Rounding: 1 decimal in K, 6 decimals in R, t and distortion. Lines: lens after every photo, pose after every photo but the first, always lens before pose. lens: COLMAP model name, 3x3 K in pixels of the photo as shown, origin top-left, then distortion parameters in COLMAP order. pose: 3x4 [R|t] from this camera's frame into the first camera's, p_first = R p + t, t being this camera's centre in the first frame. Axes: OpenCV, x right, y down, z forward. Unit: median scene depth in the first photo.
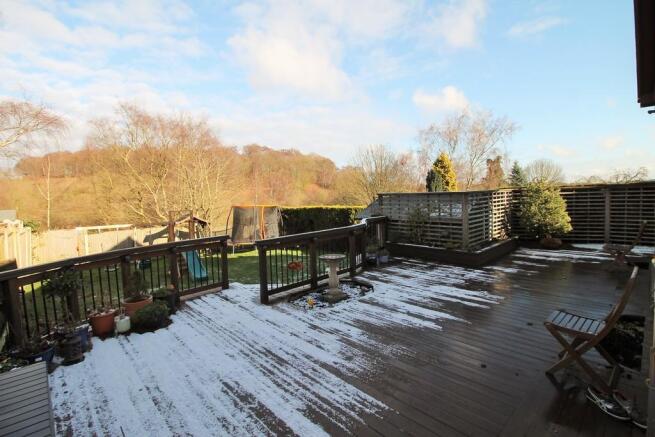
lens RADIAL K [[320.2, 0, 328.3], [0, 320.2, 202.6], [0, 0, 1]] dist [0.000270, -0.017414]
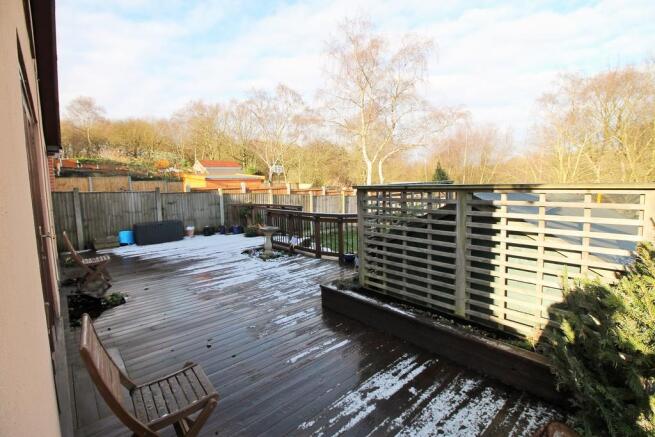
lens RADIAL K [[307.8, 0, 331.0], [0, 307.8, 210.8], [0, 0, 1]] dist [0.003236, -0.014566]
pose [[-0.028652, 0.135074, -0.990421, 0.086195], [-0.009103, 0.990752, 0.135382, -0.005959], [0.999548, 0.012895, -0.027157, 0.084641]]
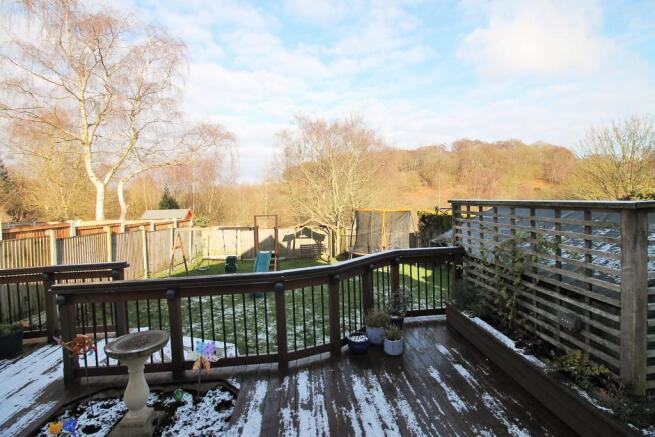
lens RADIAL K [[307.8, 0, 331.0], [0, 307.8, 210.8], [0, 0, 1]] dist [0.003236, -0.014566]
pose [[0.780533, 0.028522, -0.624463, 0.033638], [-0.007403, 0.999310, 0.036390, -0.002975], [0.625071, -0.023781, 0.780206, 0.053866]]
